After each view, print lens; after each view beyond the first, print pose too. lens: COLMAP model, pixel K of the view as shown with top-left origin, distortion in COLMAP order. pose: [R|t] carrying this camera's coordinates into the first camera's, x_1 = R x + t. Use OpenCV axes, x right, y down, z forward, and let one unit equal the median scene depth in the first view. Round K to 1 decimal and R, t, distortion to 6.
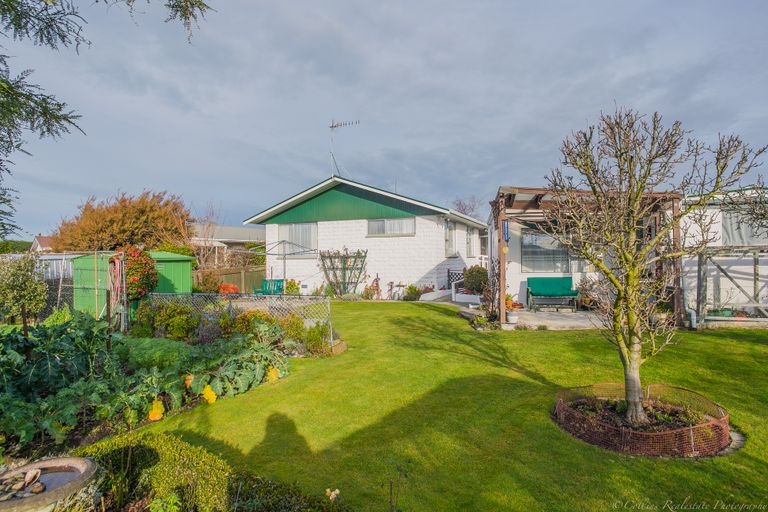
lens RADIAL K [[442.4, 0, 384.0], [0, 442.4, 256.0], [0, 0, 1]] dist [-0.000069, -0.000003]
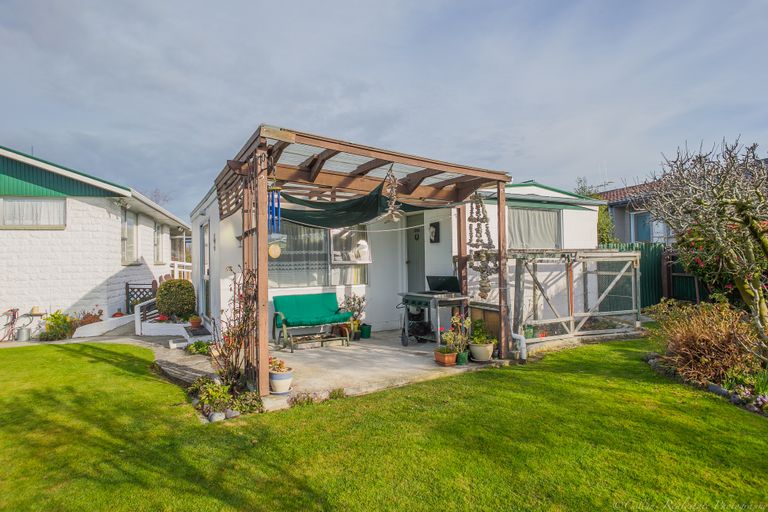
lens RADIAL K [[469.9, 0, 384.0], [0, 469.9, 256.0], [0, 0, 1]] dist [0.014877, 0.000602]
pose [[0.793178, 0.005245, 0.608967, 0.024655], [0.002972, 0.999918, -0.012483, -0.000361], [-0.608982, 0.011711, 0.793097, 0.249627]]
